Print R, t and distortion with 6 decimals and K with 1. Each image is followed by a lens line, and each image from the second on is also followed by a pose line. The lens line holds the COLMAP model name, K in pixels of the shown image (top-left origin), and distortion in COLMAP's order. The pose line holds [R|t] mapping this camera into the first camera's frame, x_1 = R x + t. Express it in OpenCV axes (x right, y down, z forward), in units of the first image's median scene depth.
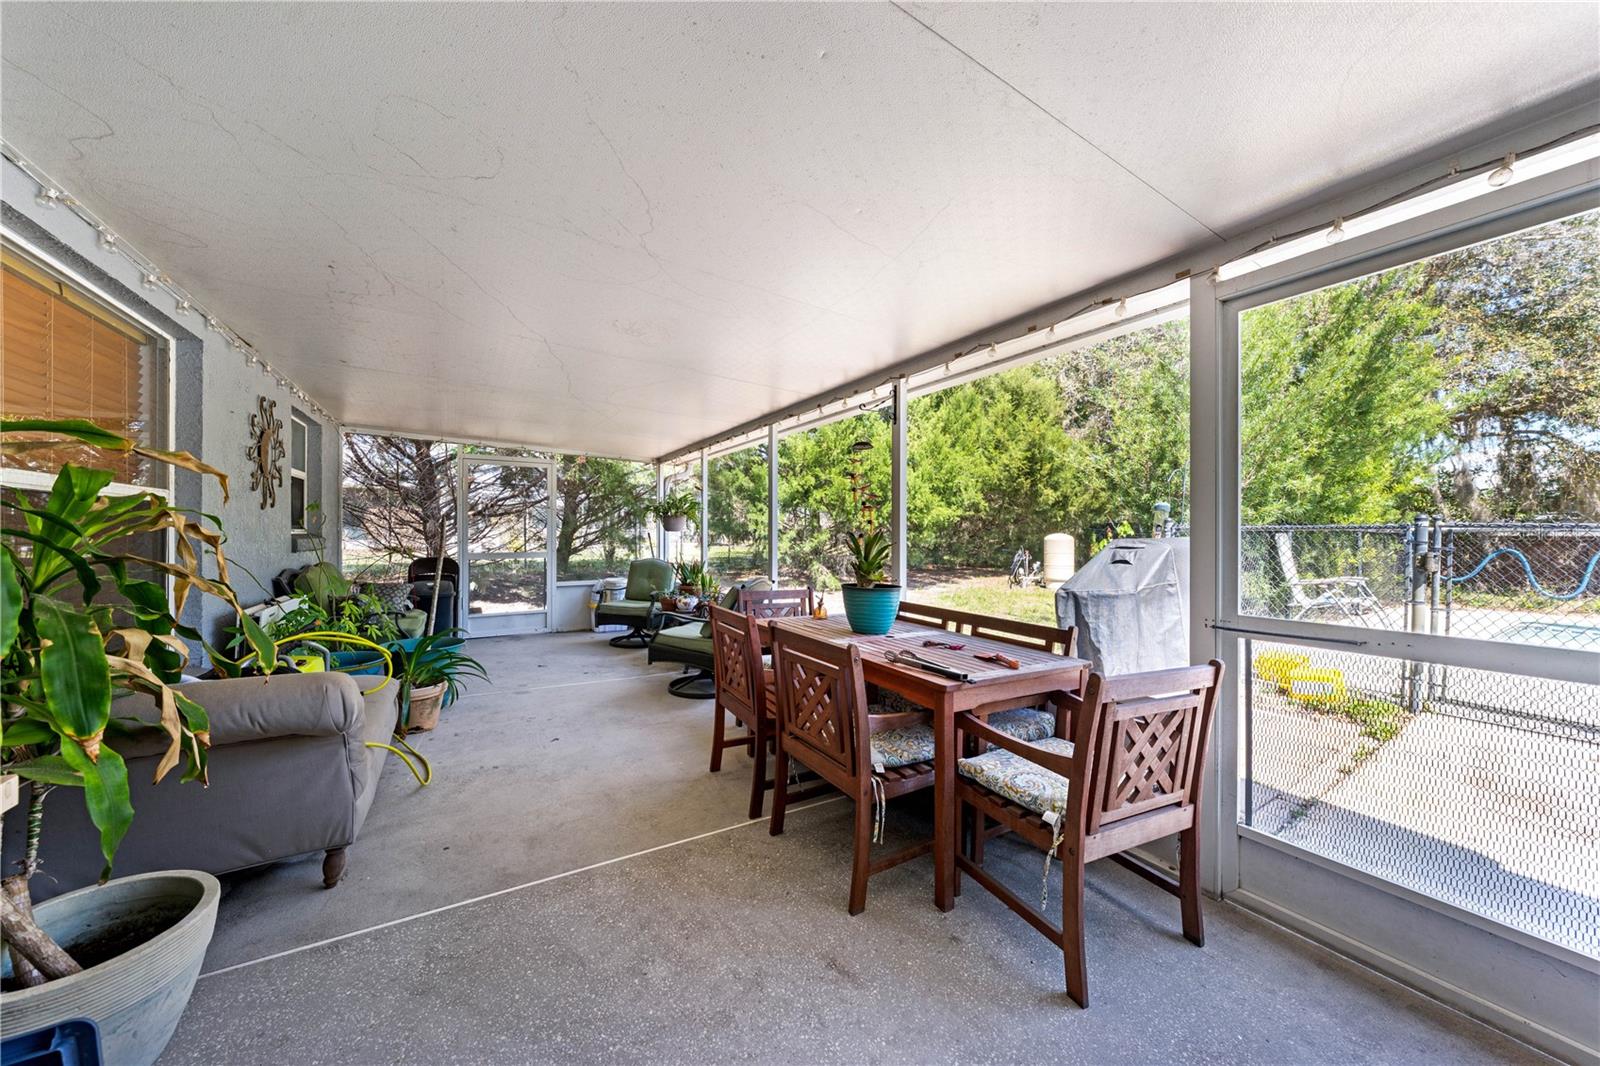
lens RADIAL K [[539.0, 0, 799.8], [0, 539.0, 526.3], [0, 0, 1]] dist [-0.003181, 0.000049]
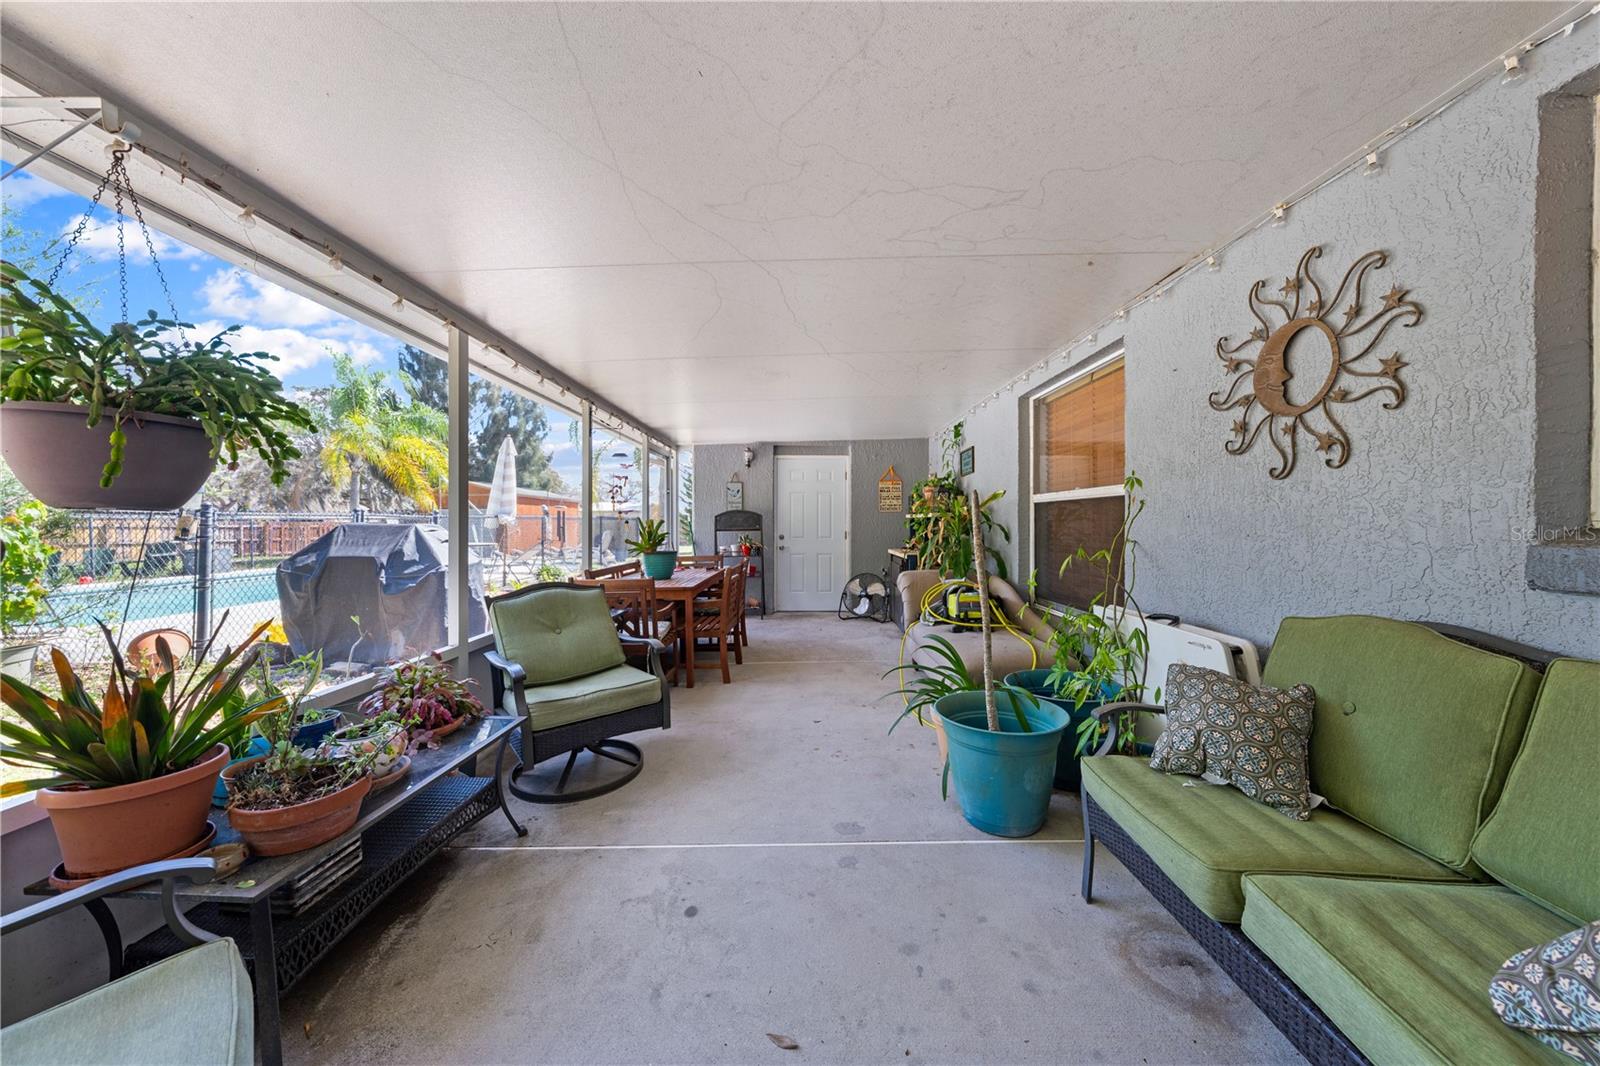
lens RADIAL K [[539.0, 0, 799.6], [0, 539.0, 528.0], [0, 0, 1]] dist [-0.003181, 0.000049]
pose [[-0.850921, -0.009932, 0.525200, -0.865000], [-0.003734, 0.999910, 0.012860, 0.012914], [-0.525281, 0.008981, -0.850881, 1.698394]]
